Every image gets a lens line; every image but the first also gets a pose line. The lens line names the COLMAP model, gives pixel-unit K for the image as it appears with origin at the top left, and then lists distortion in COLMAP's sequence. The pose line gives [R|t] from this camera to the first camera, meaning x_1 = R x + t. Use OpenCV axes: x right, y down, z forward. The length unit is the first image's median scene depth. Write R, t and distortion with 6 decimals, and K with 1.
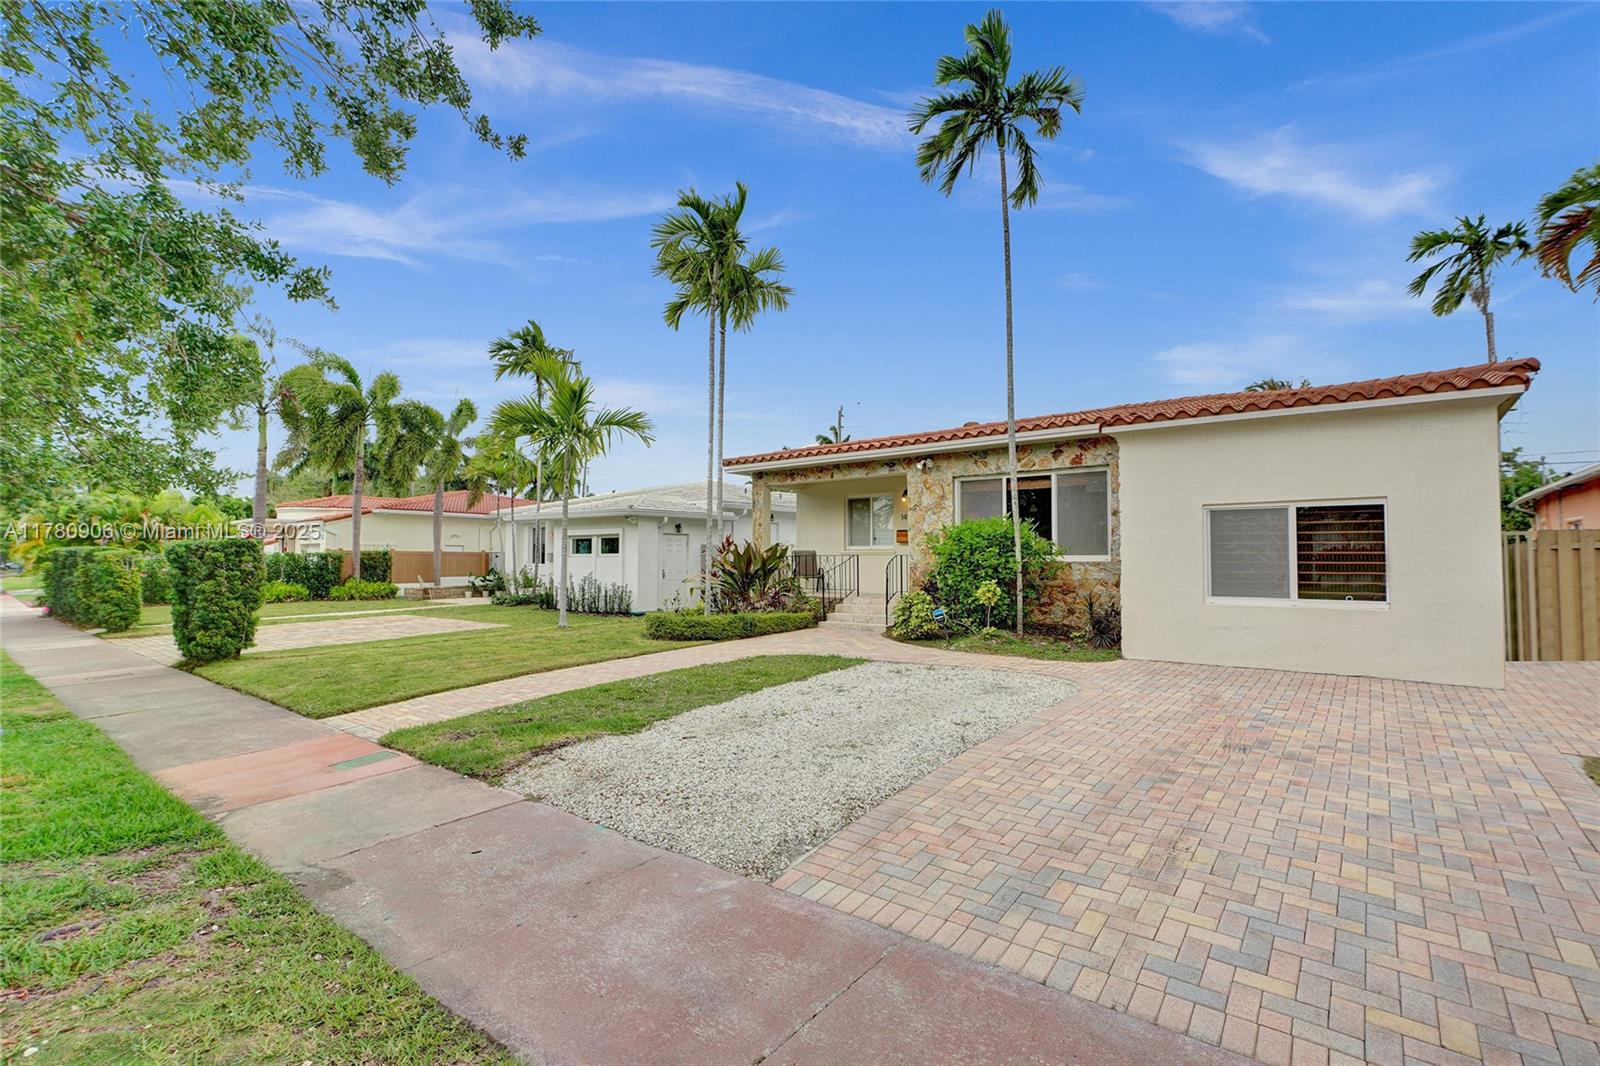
lens RADIAL K [[712.7, 0, 800.0], [0, 712.7, 533.0], [0, 0, 1]] dist [-0.010624, 0.006635]
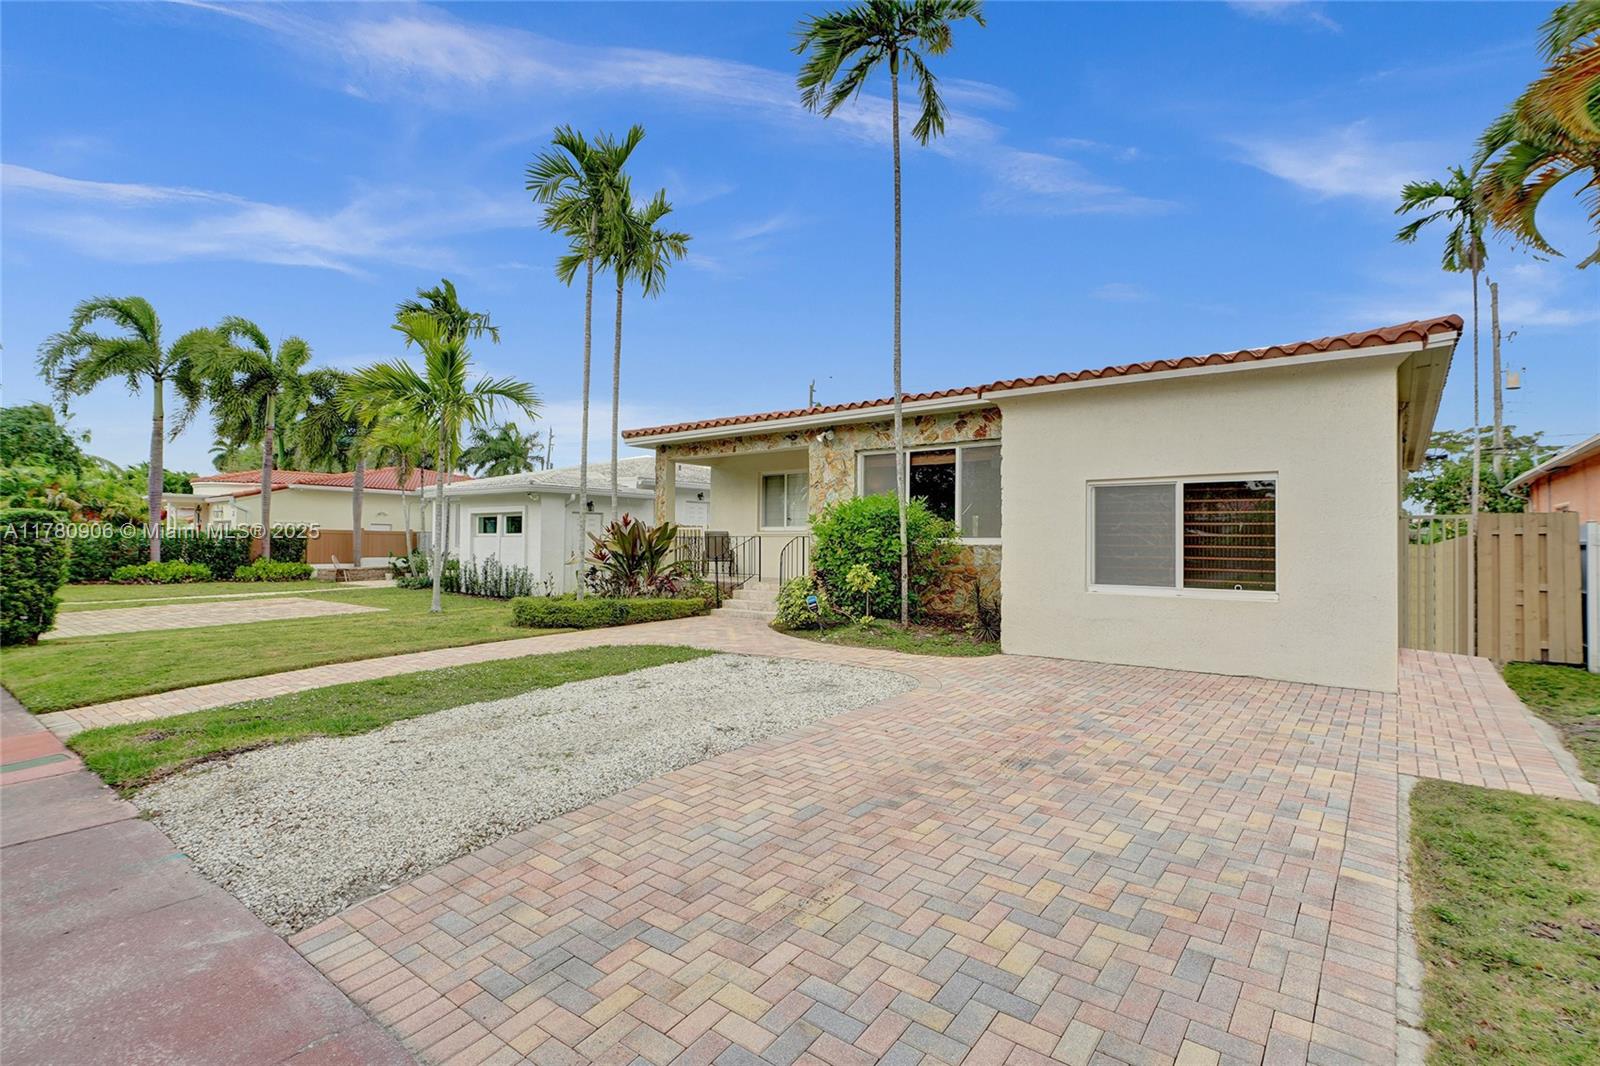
lens RADIAL K [[742.1, 0, 795.8], [0, 742.1, 540.0], [0, 0, 1]] dist [-0.012839, 0.010987]
pose [[0.999941, 0.008496, -0.006793, 0.175495], [-0.008275, 0.999456, 0.031917, 0.006366], [0.007061, -0.031859, 0.999467, 0.064034]]
